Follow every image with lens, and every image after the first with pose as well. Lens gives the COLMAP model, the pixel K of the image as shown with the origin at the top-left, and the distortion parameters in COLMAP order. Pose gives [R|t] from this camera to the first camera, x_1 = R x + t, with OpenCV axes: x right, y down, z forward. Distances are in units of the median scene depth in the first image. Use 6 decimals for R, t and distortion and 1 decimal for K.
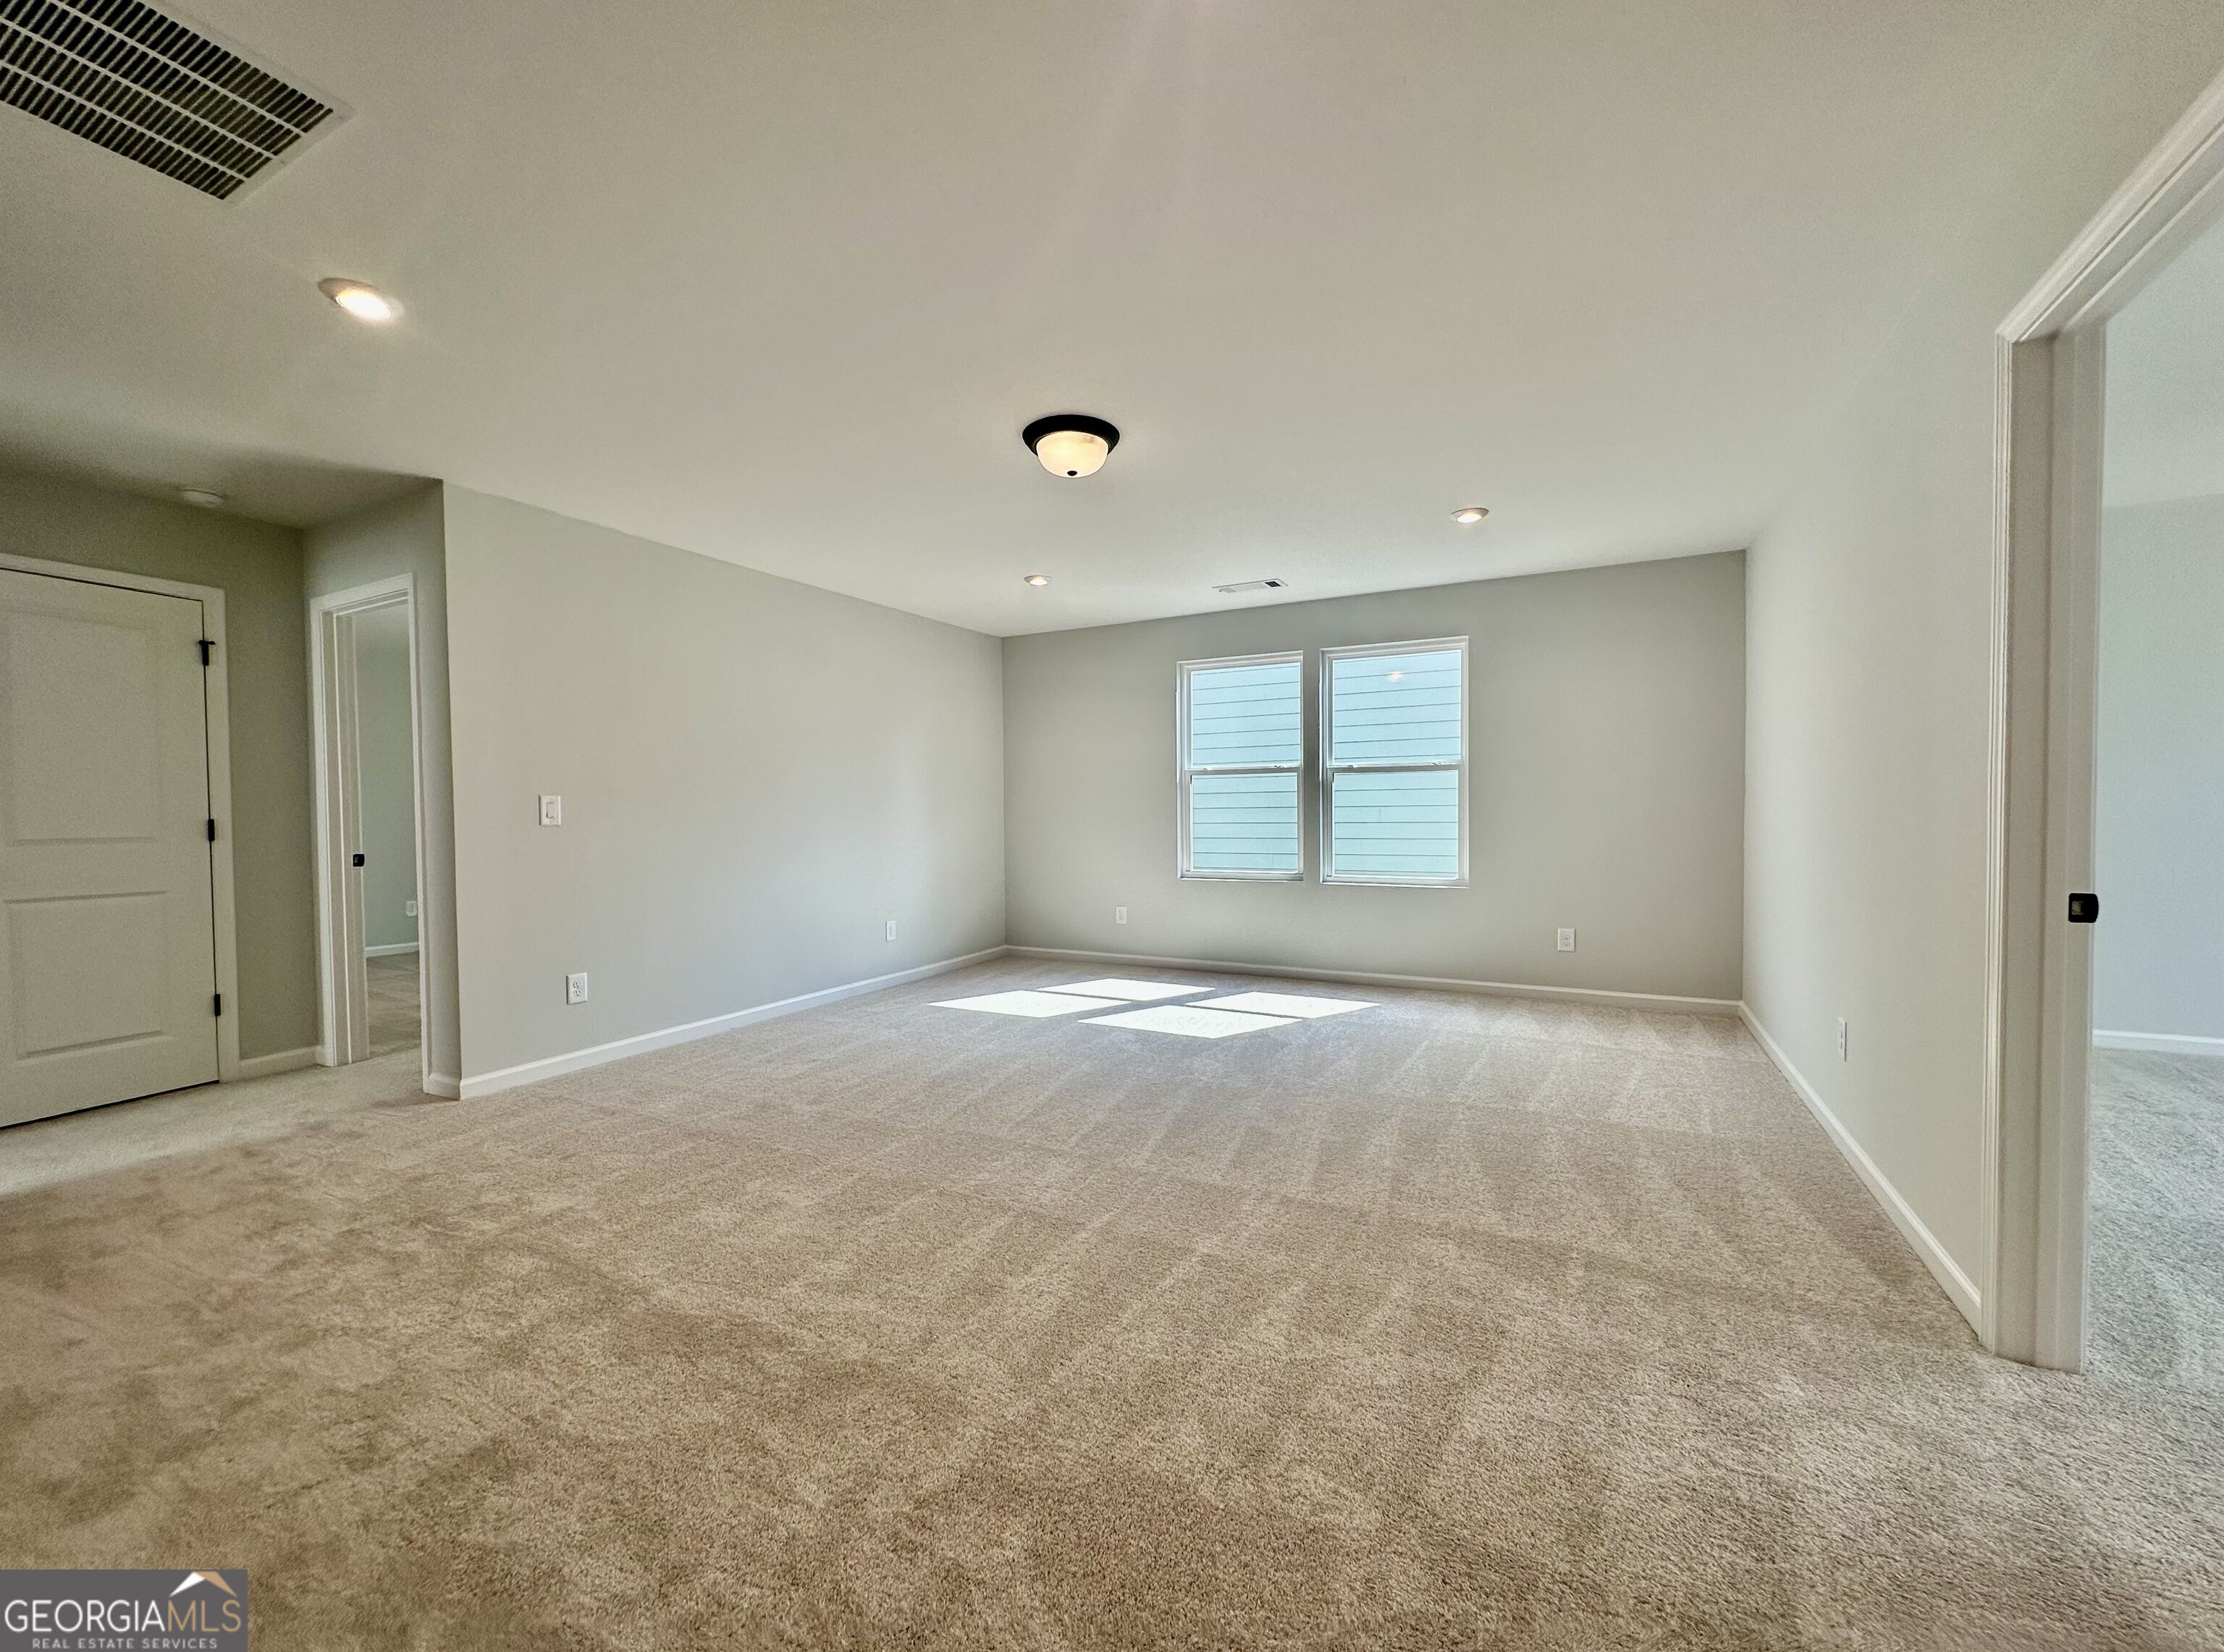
lens RADIAL K [[887.2, 0, 1112.0], [0, 887.2, 826.0], [0, 0, 1]] dist [-0.000229, 0.000105]
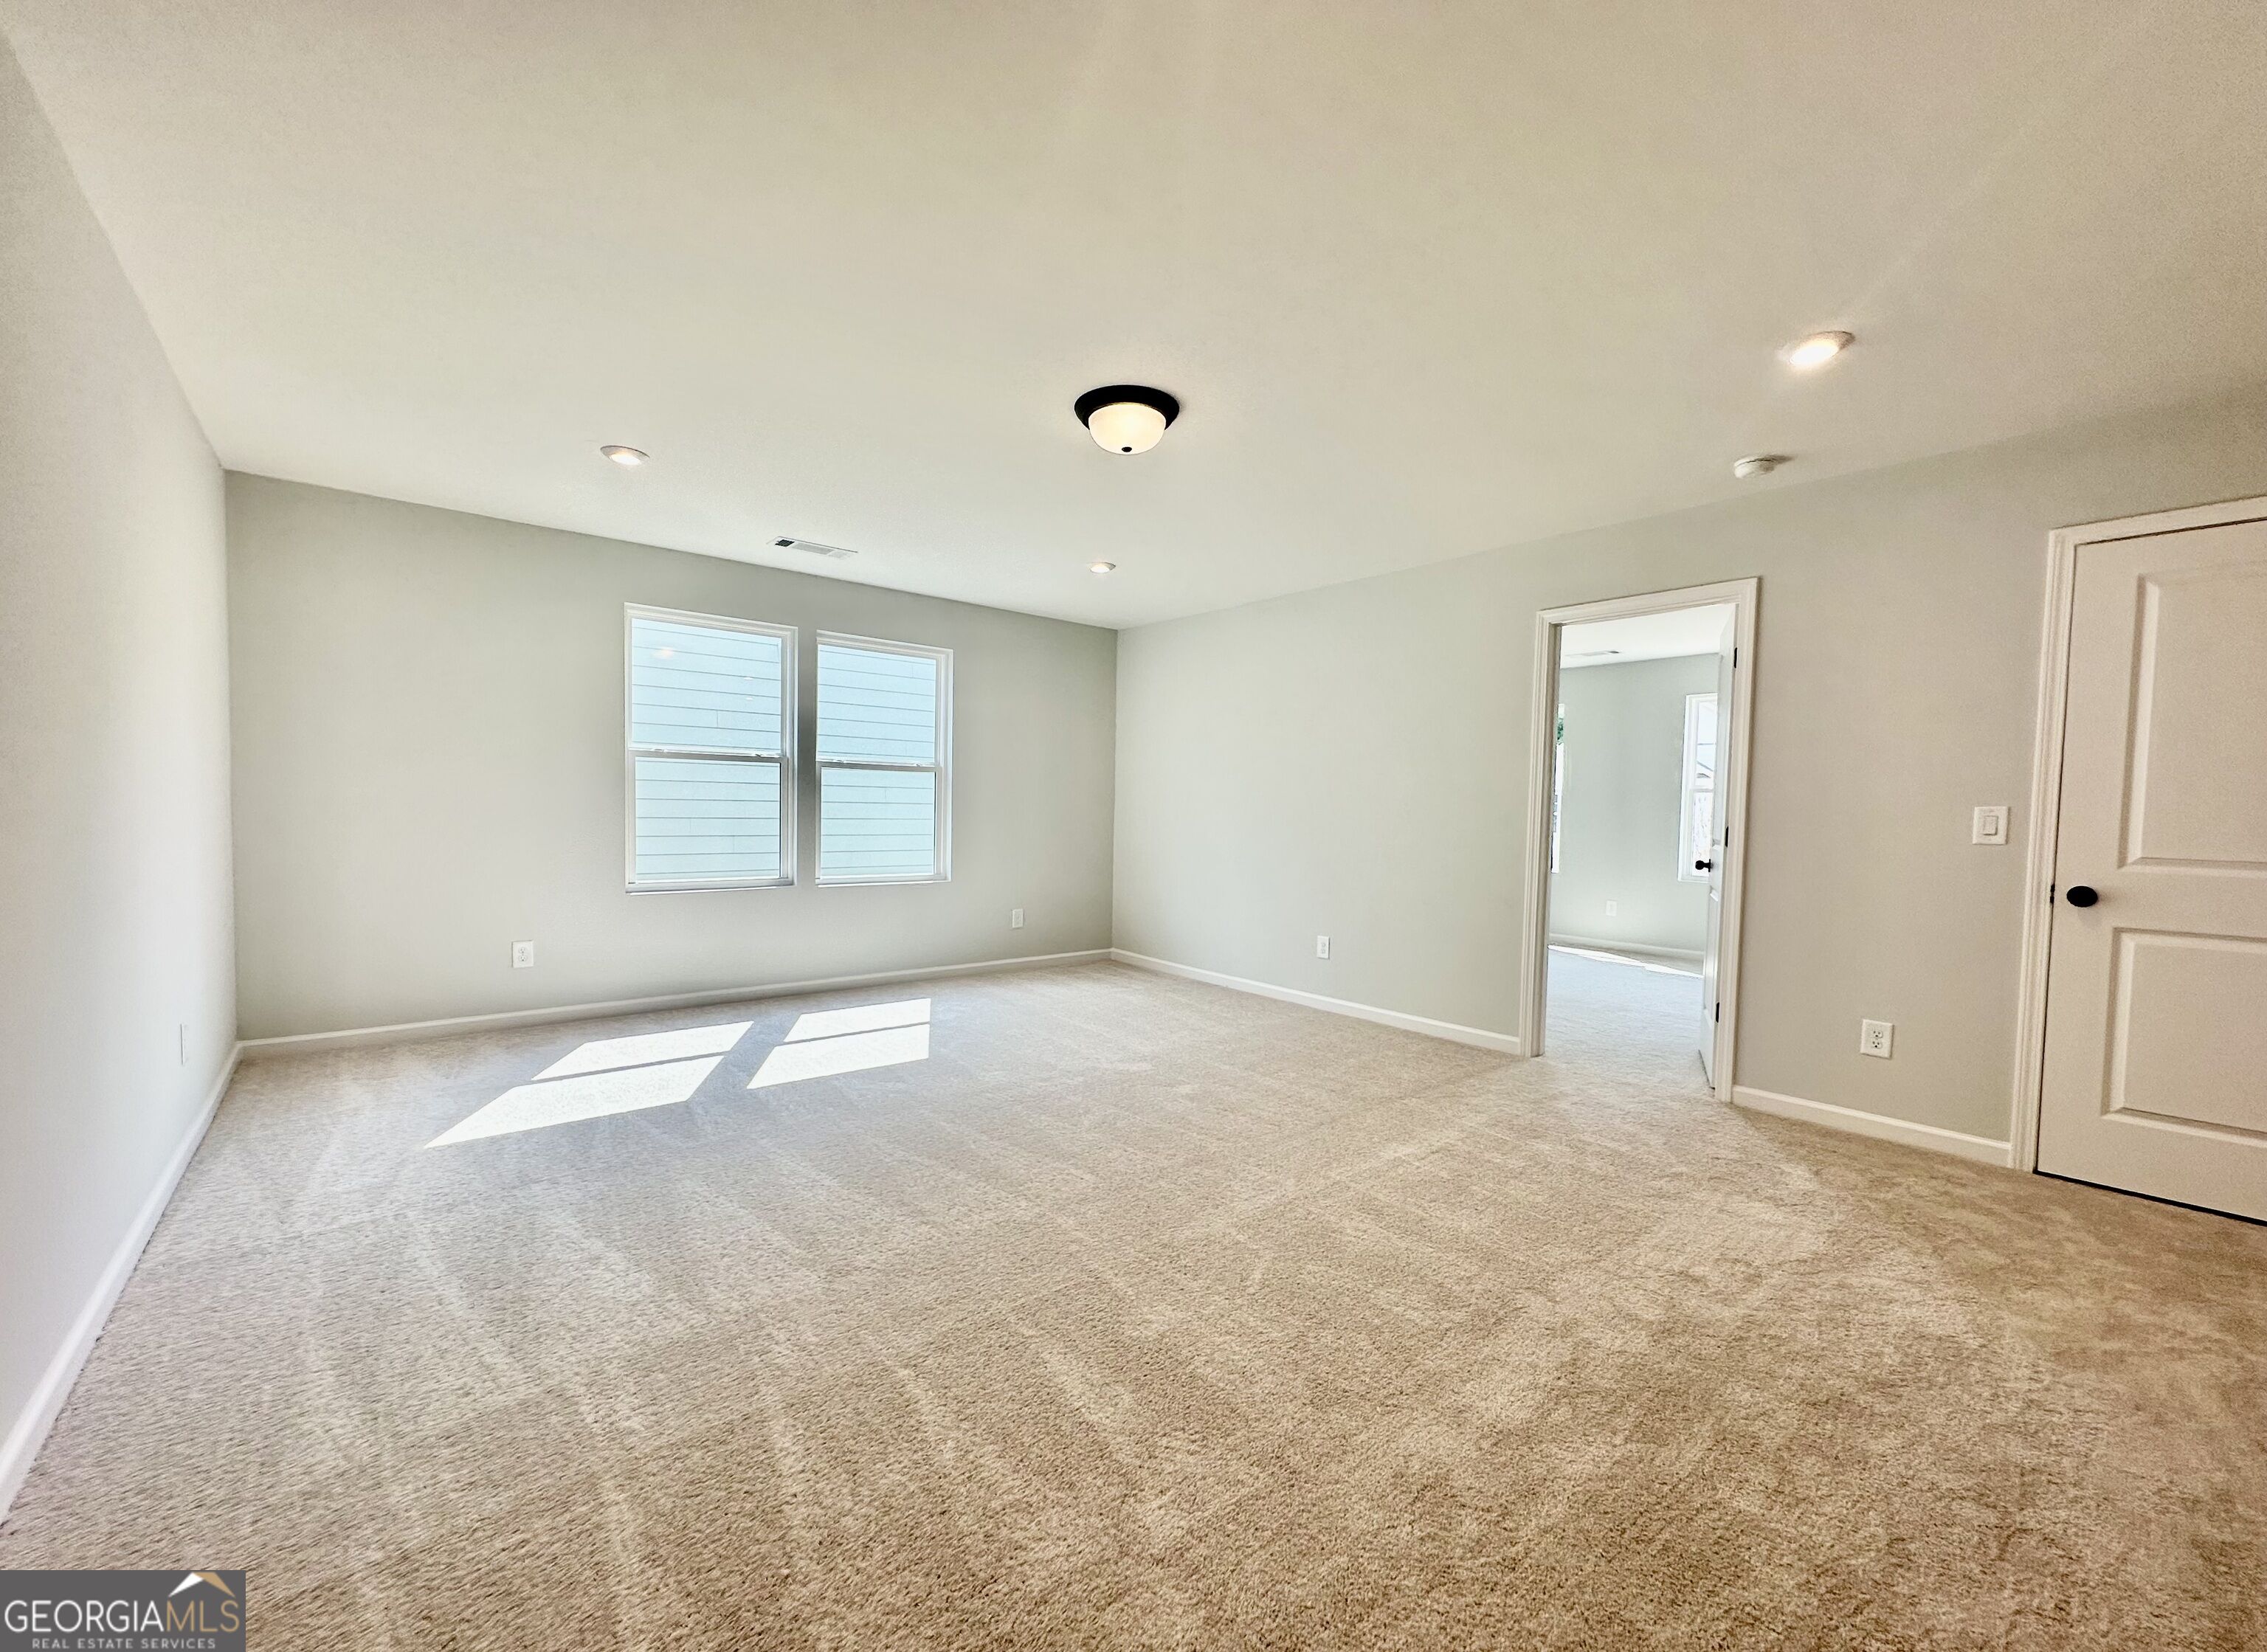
lens RADIAL K [[915.2, 0, 1133.5], [0, 915.2, 826.0], [0, 0, 1]] dist [-0.000559, 0.000001]
pose [[0.386674, -0.002711, 0.922212, -0.502599], [-0.002369, 0.999989, 0.003933, -0.002041], [-0.922213, -0.003706, 0.386664, 0.333551]]
